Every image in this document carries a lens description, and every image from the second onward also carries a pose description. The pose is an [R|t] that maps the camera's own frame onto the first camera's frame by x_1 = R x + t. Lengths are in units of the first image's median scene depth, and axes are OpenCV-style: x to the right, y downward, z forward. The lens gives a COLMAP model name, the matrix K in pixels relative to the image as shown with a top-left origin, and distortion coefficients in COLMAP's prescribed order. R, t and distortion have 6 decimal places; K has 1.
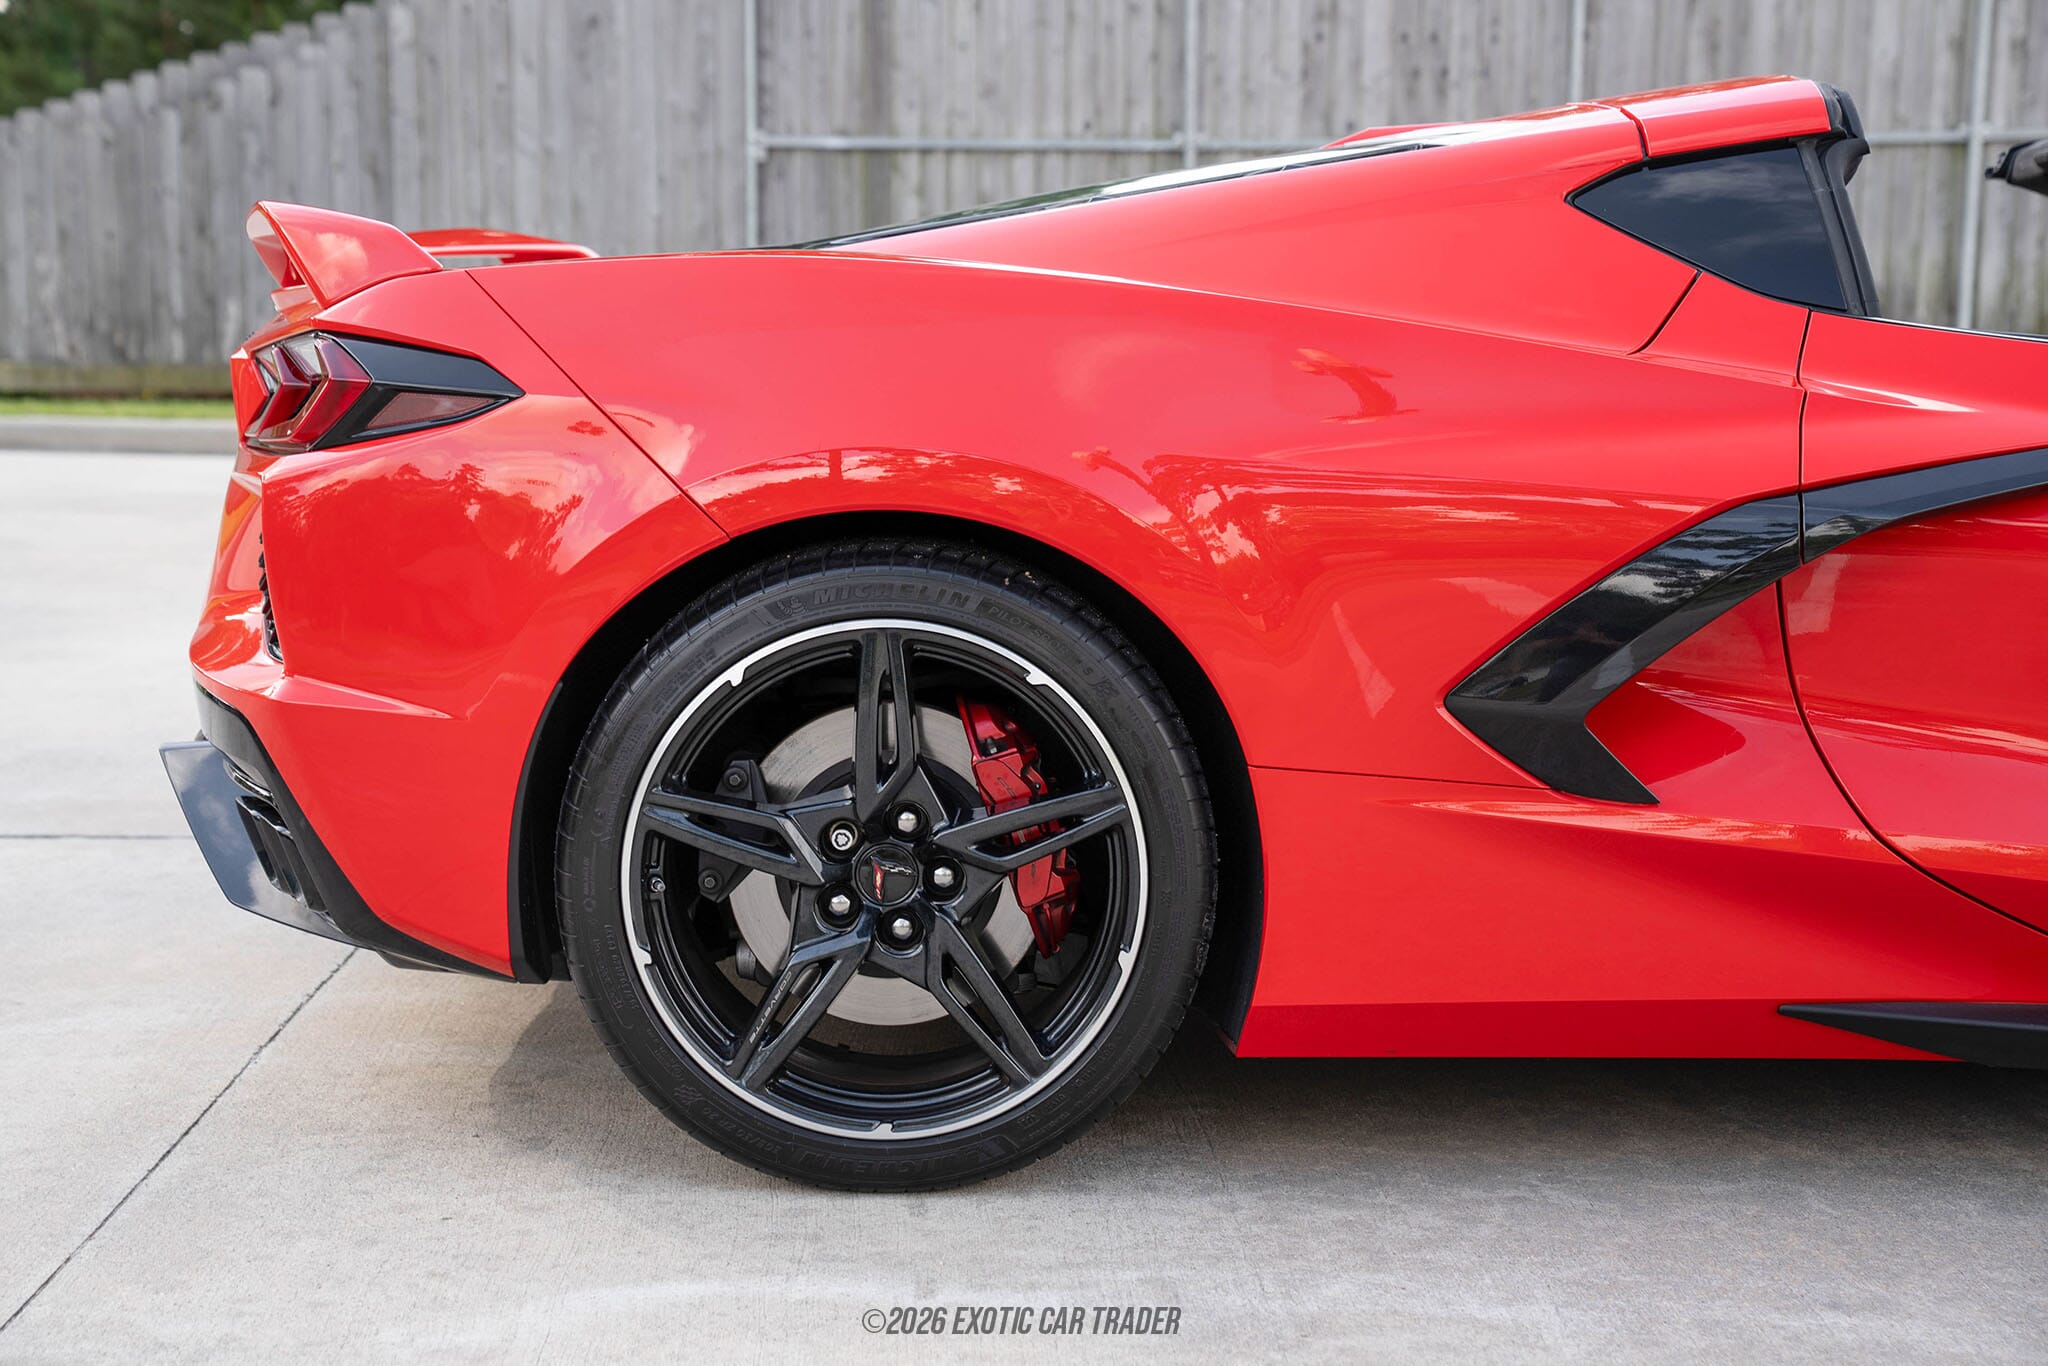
lens RADIAL K [[3276.4, 0, 1019.7], [0, 3276.4, 692.7], [0, 0, 1]] dist [0.300911, 0.000000]
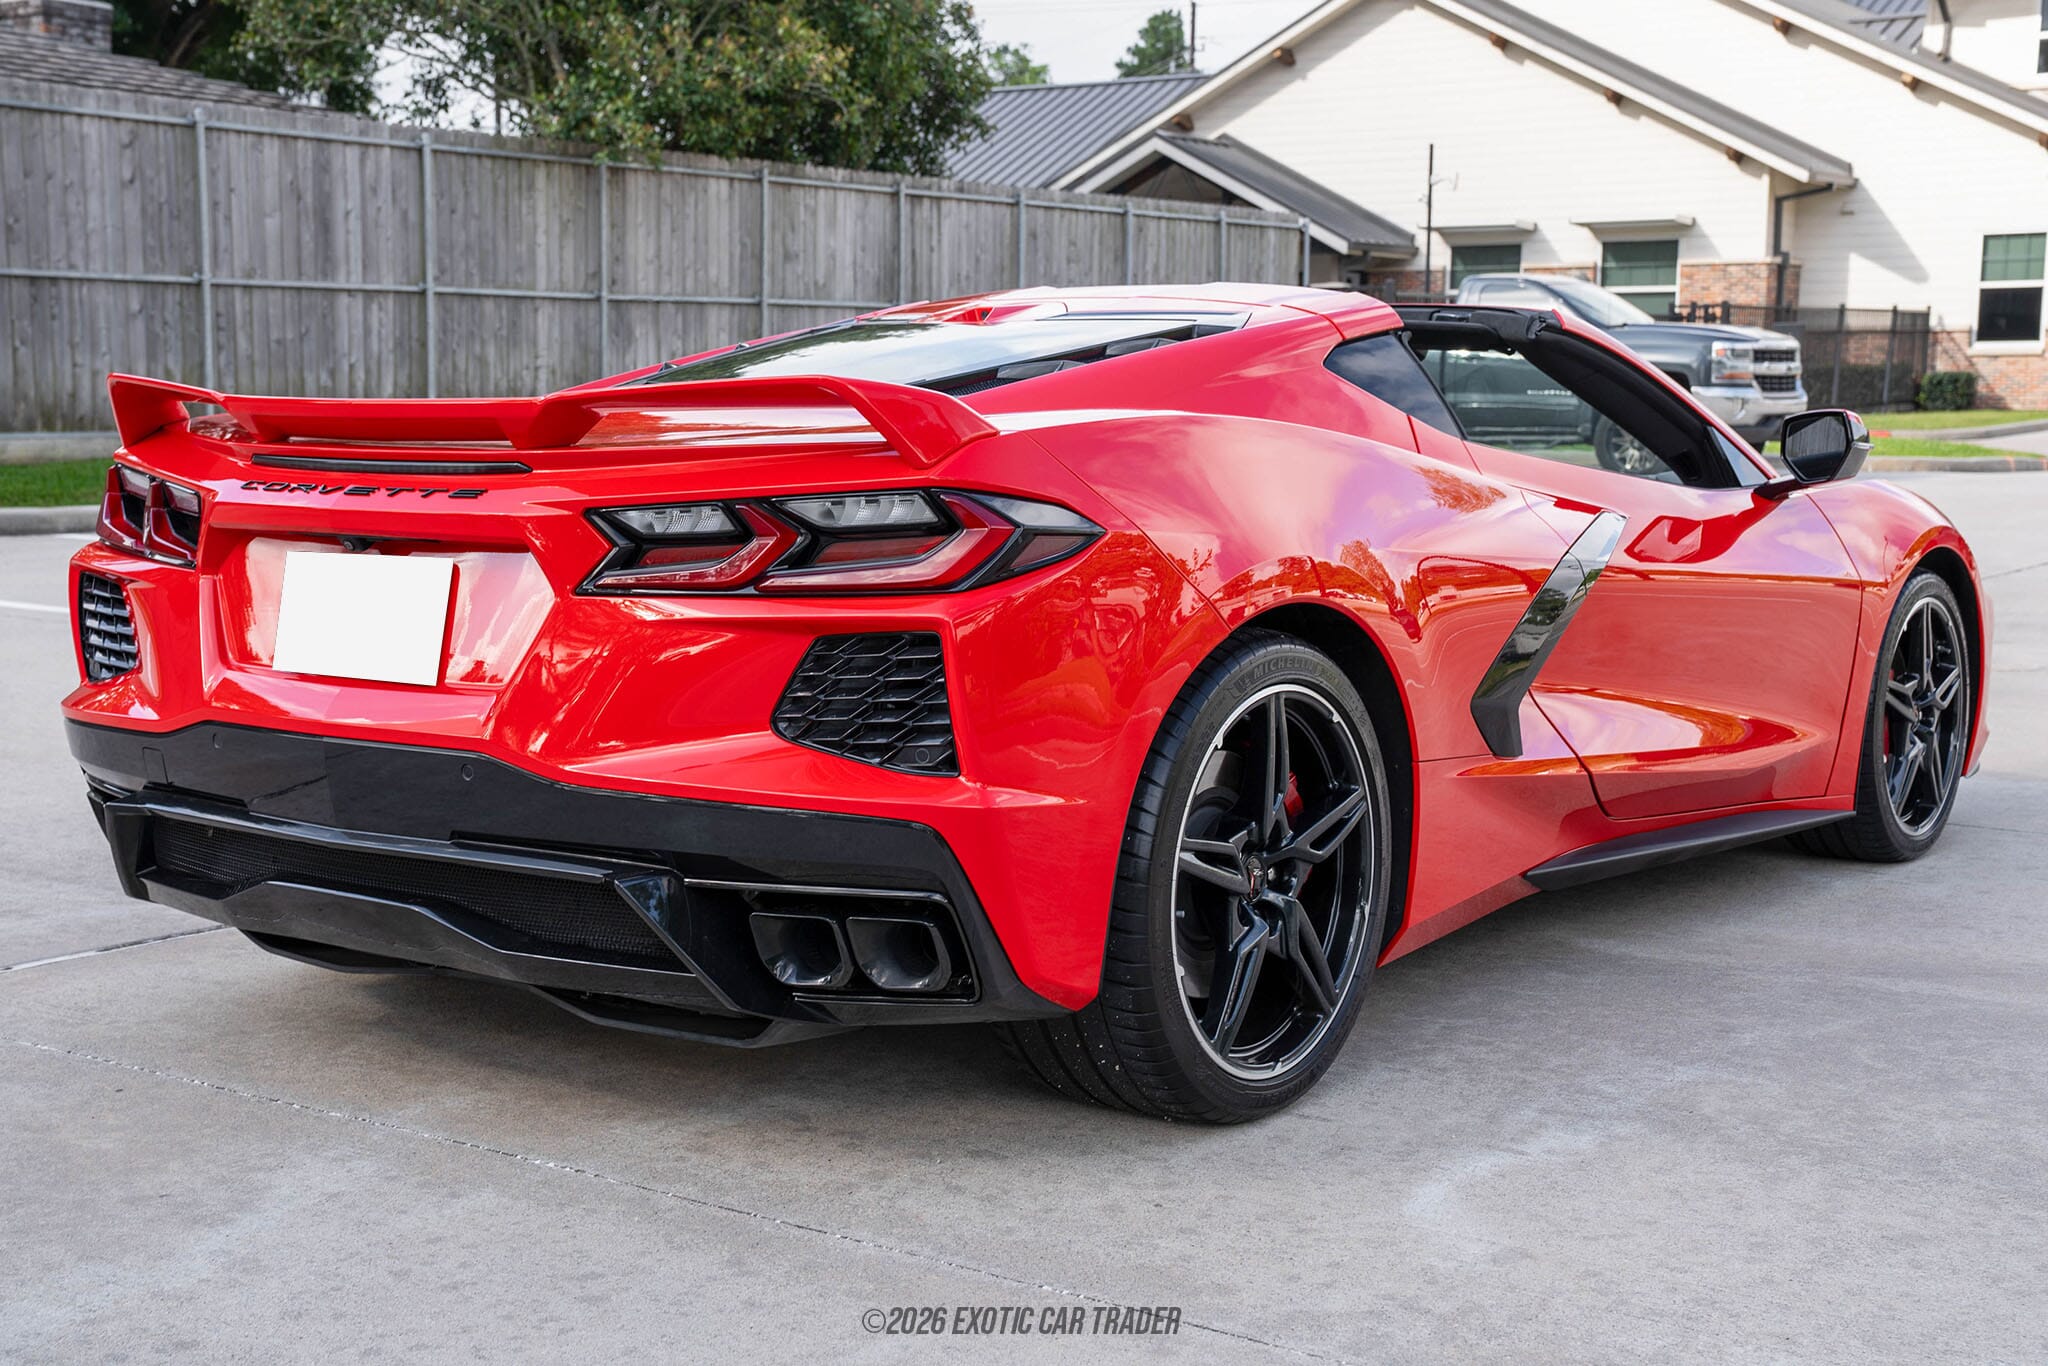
lens RADIAL K [[2587.5, 0, 1022.1], [0, 2587.5, 696.7], [0, 0, 1]] dist [0.102817, 0.000000]
pose [[0.599501, -0.099624, 0.794149, -0.182855], [0.096470, 0.993983, 0.051868, -0.016002], [-0.794539, 0.045517, 0.605505, 0.087653]]
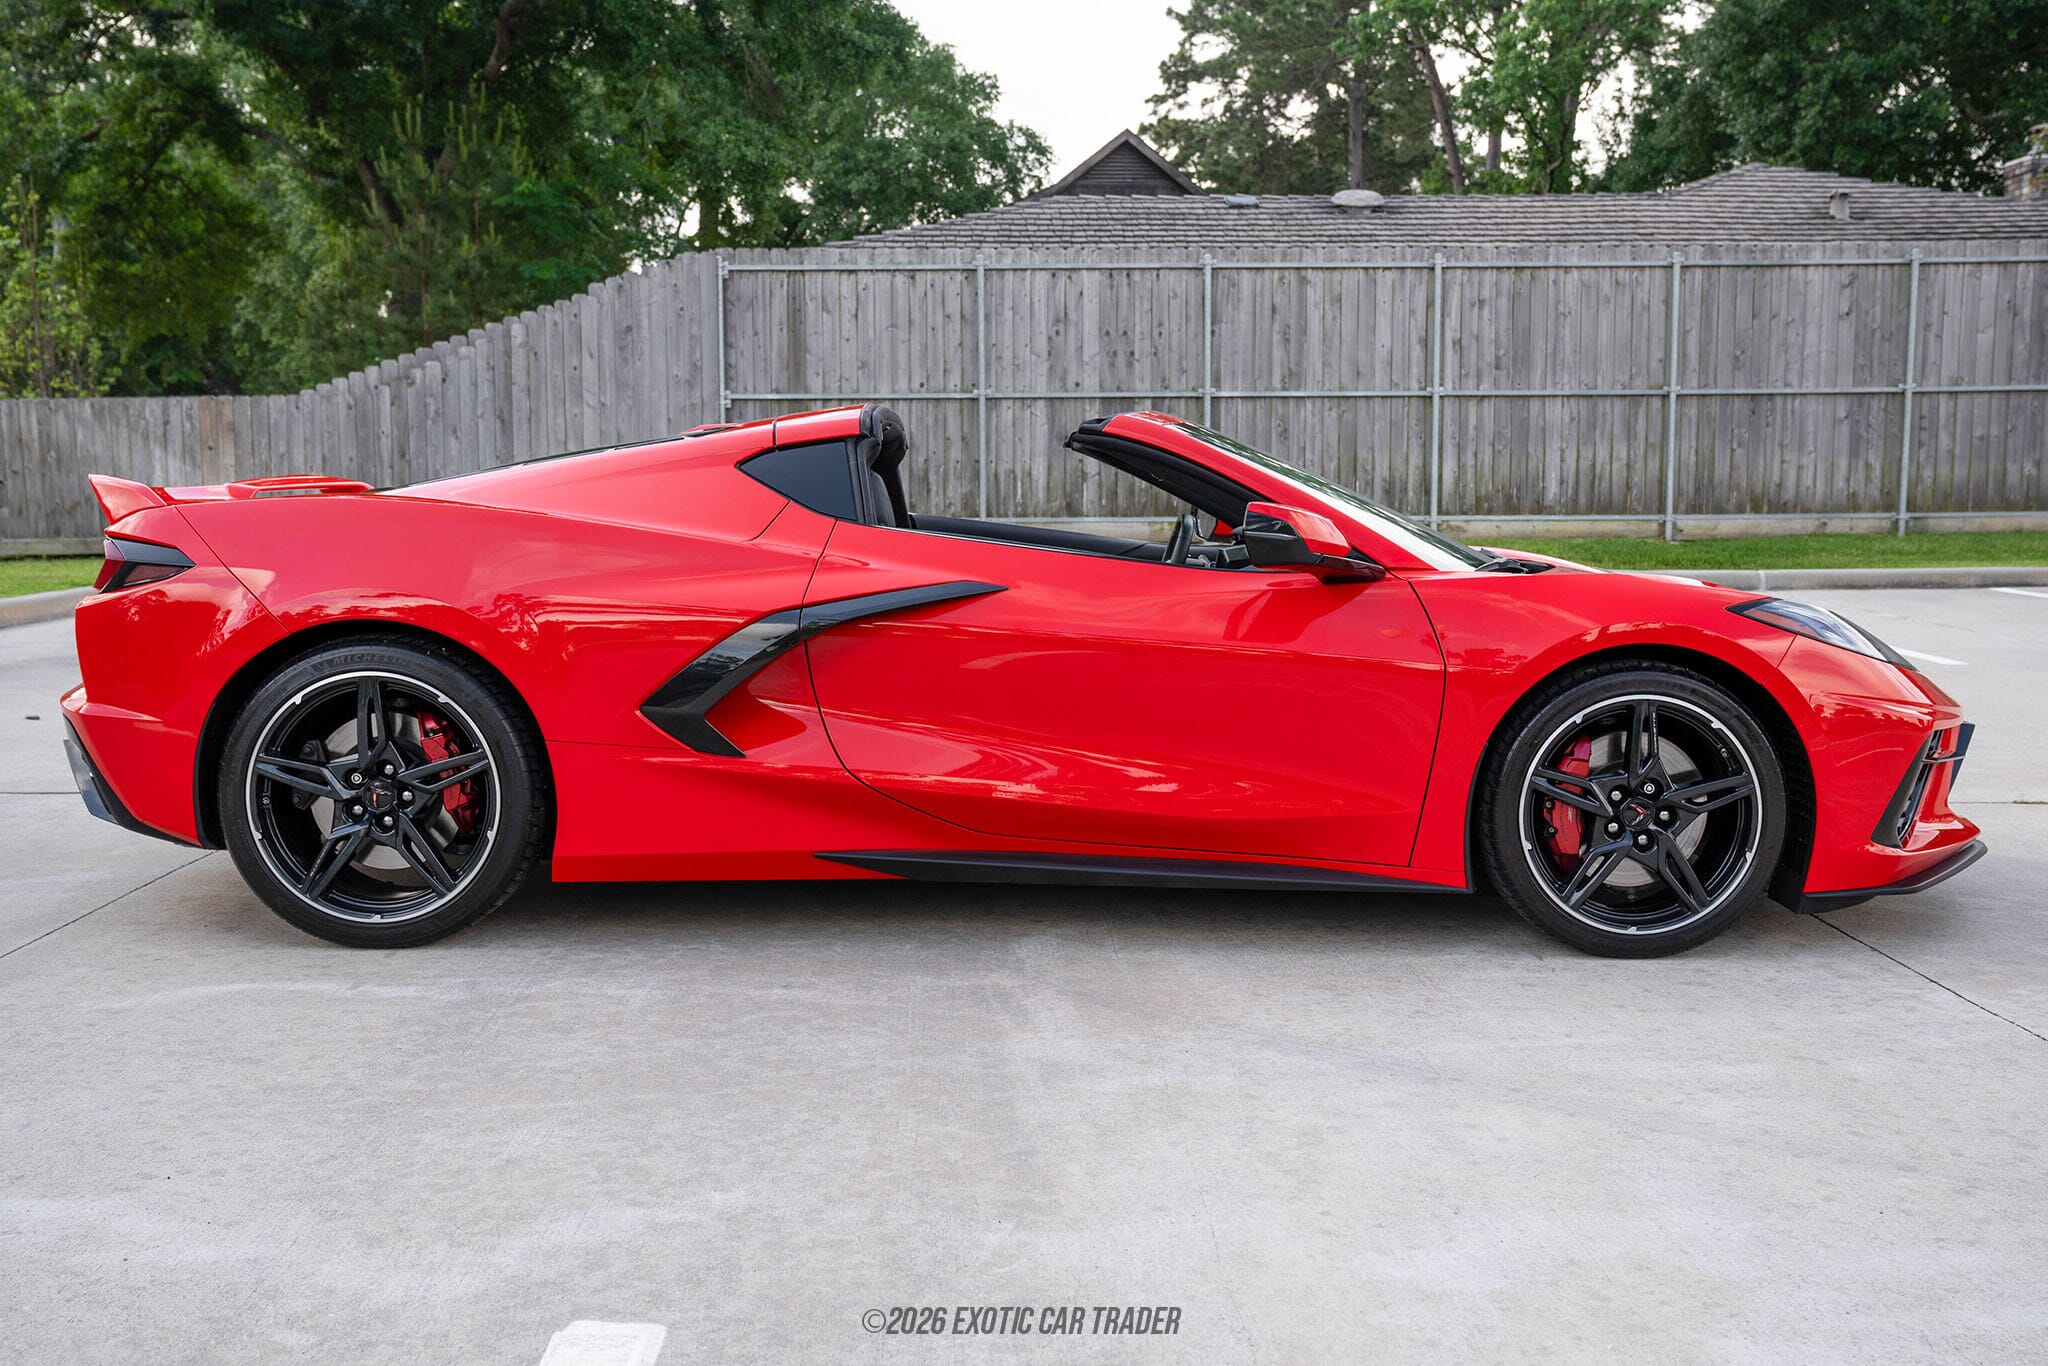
lens RADIAL K [[2087.6, 0, 1023.1], [0, 2087.6, 693.1], [0, 0, 1]] dist [0.042564, 0.000000]
pose [[0.999952, -0.009577, -0.001914, 0.073213], [0.009545, 0.999823, -0.016213, 0.003279], [0.002069, 0.016194, 0.999867, -0.063207]]
